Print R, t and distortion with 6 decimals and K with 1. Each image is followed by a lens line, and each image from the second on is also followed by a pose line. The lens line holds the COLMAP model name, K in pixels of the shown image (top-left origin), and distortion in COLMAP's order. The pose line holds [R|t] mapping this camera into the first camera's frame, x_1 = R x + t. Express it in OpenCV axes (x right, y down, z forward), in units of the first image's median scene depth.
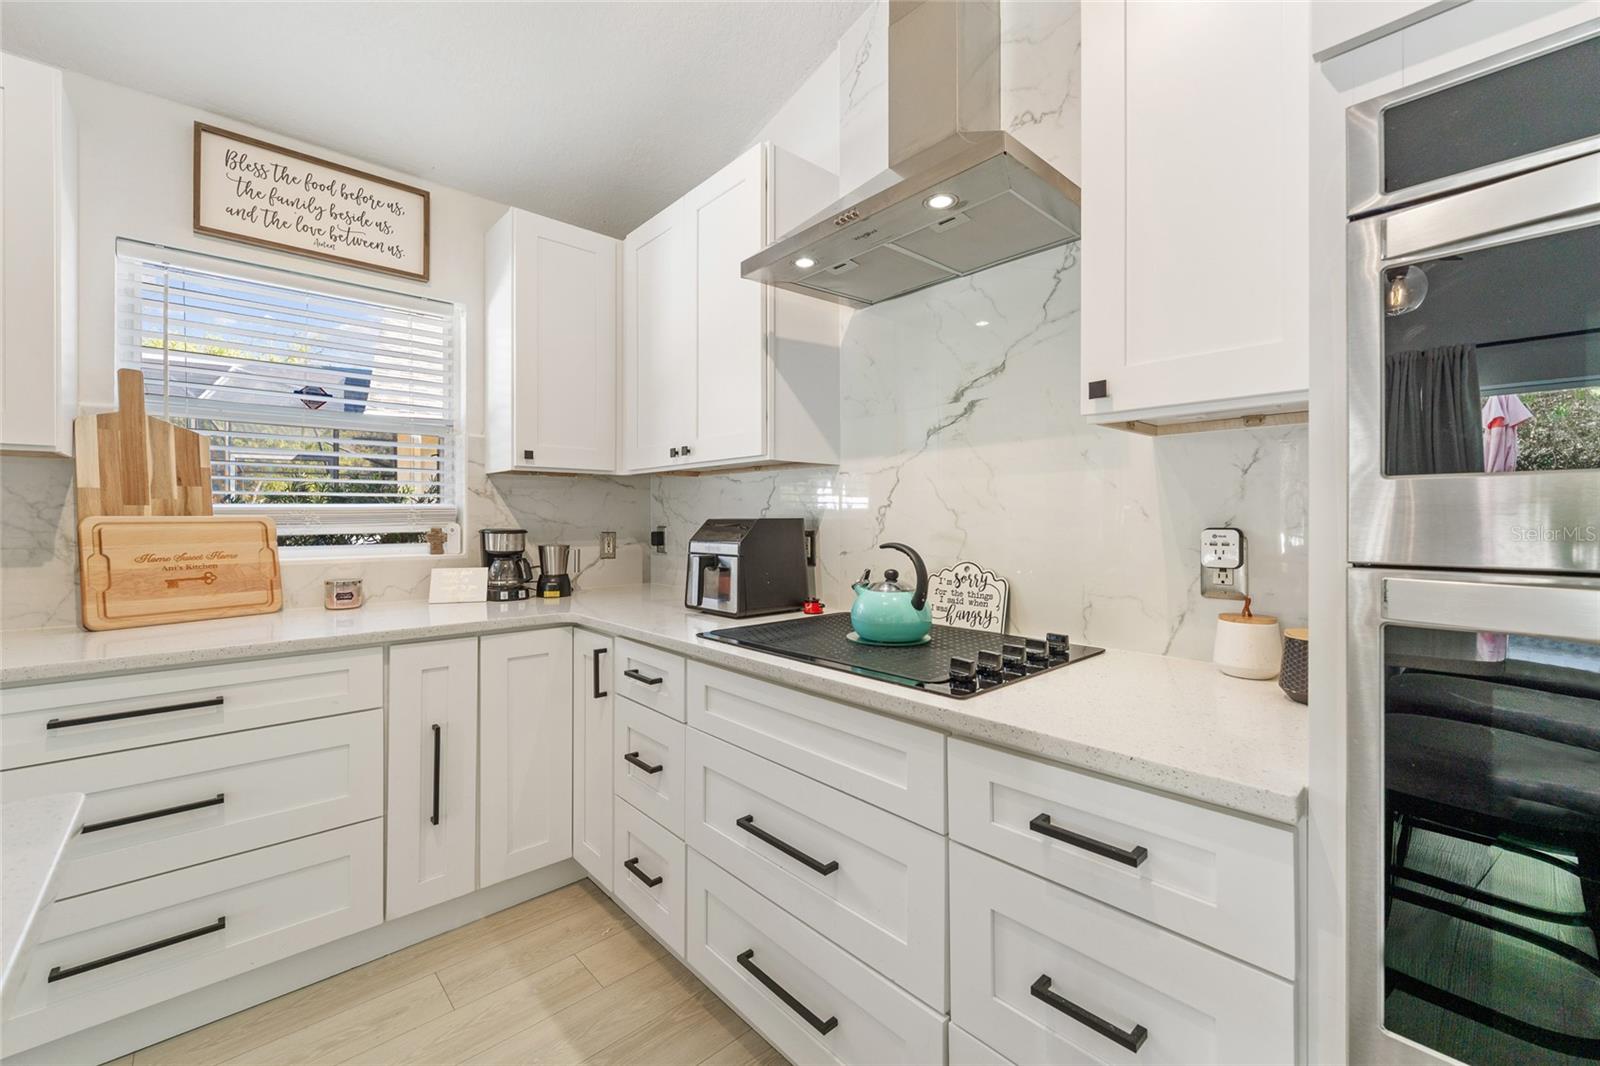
lens RADIAL K [[644.1, 0, 779.7], [0, 644.1, 512.5], [0, 0, 1]] dist [0.000909, 0.000034]
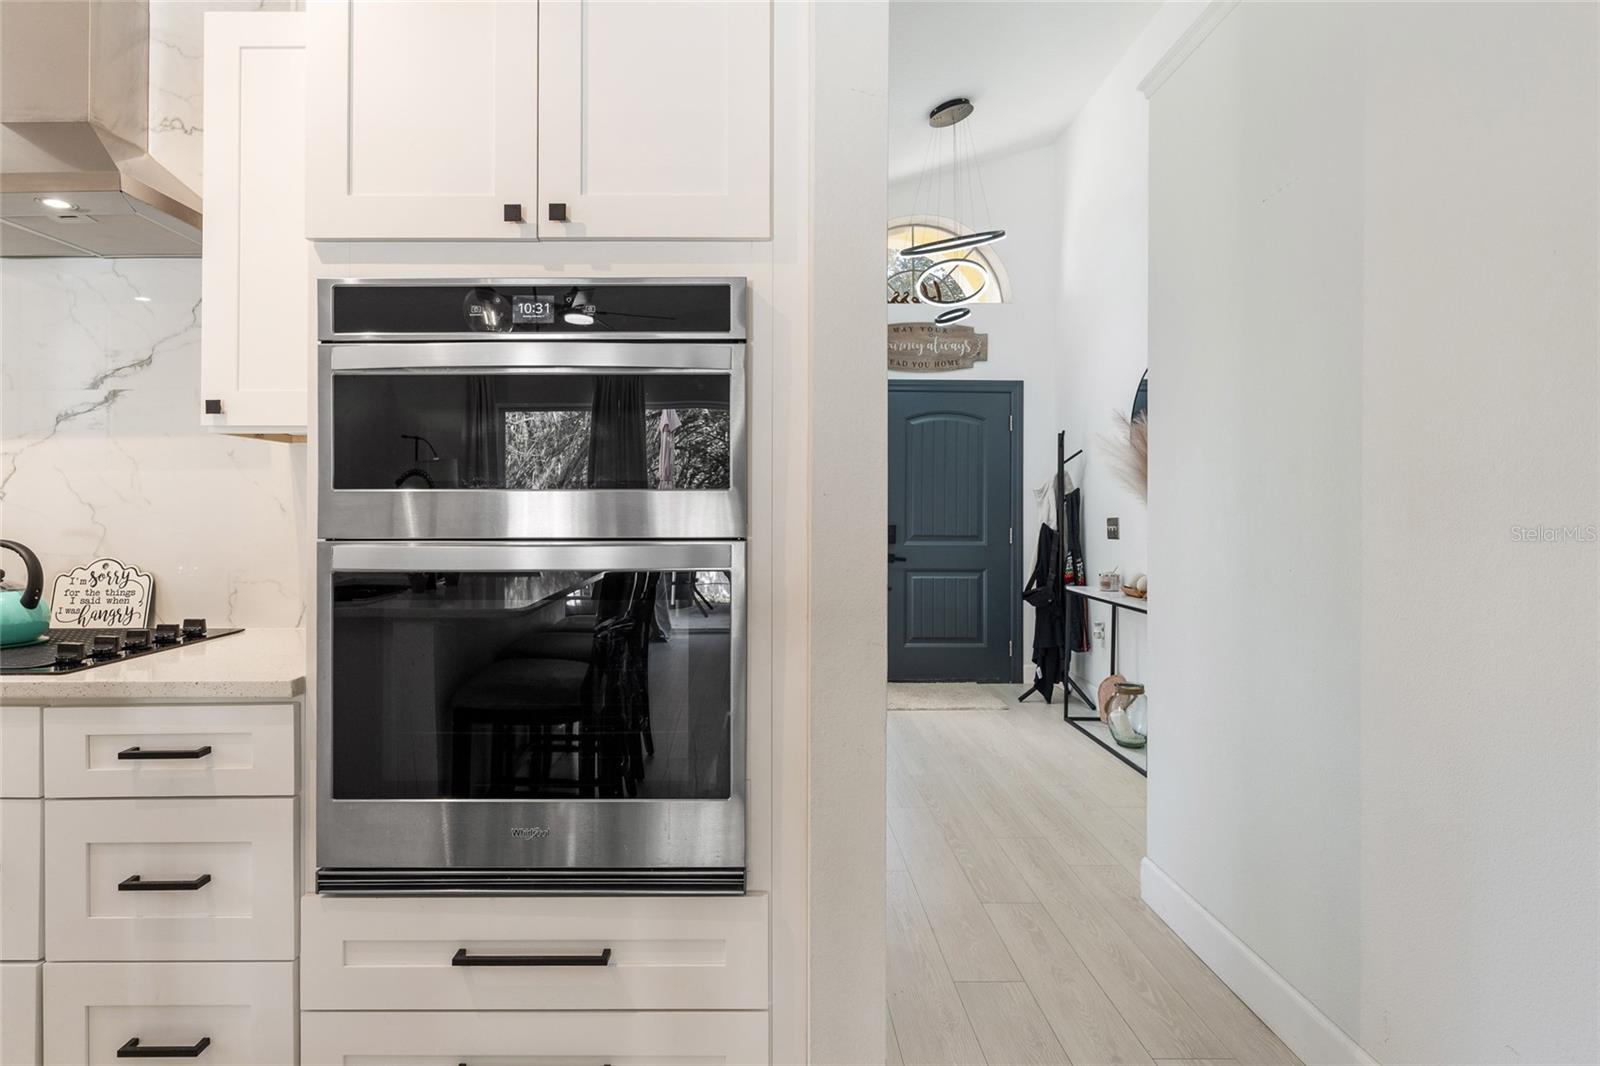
lens RADIAL K [[855.0, 0, 768.7], [0, 855.0, 505.5], [0, 0, 1]] dist [0.001385, 0.000464]
pose [[0.650417, 0.008289, 0.759532, -0.031629], [-0.008934, 0.999955, -0.003262, -0.006086], [-0.759524, -0.004664, 0.650462, -0.545912]]
